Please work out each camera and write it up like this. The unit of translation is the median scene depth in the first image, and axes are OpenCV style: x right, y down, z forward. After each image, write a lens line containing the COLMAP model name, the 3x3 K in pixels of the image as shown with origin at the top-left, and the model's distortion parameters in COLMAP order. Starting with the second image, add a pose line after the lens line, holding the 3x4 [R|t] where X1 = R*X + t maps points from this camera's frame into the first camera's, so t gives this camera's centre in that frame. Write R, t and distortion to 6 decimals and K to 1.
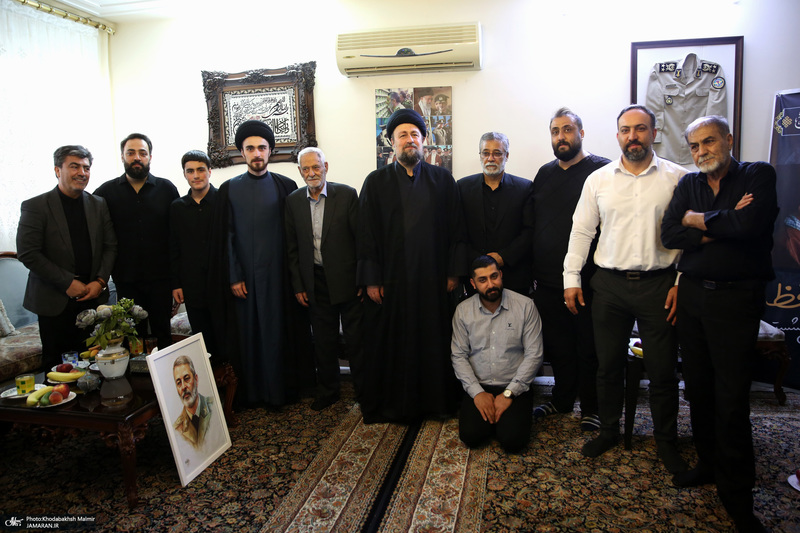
lens RADIAL K [[569.8, 0, 417.9], [0, 569.8, 241.9], [0, 0, 1]] dist [-0.081702, 0.073560]
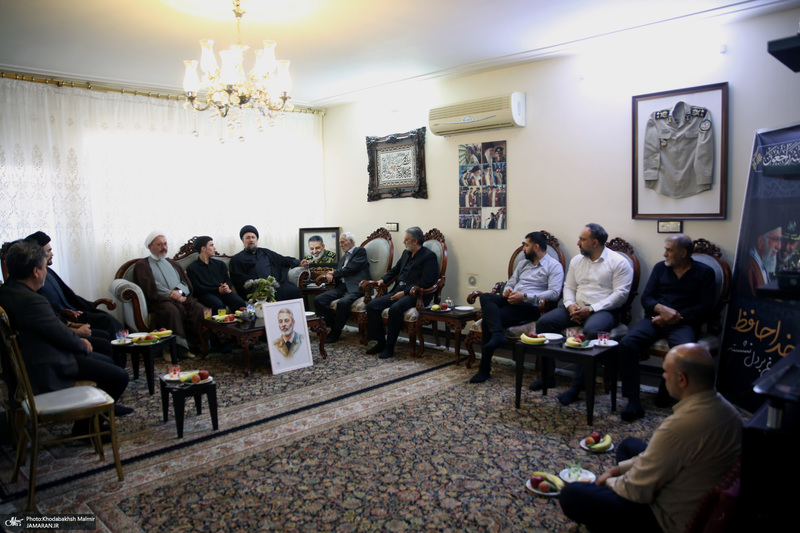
lens RADIAL K [[588.5, 0, 401.3], [0, 588.5, 238.1], [0, 0, 1]] dist [-0.003073, 0.002474]
pose [[0.833138, 0.031042, -0.552193, 0.649880], [-0.053144, 0.998297, -0.024063, -0.000567], [0.550506, 0.049393, 0.833369, -0.281262]]
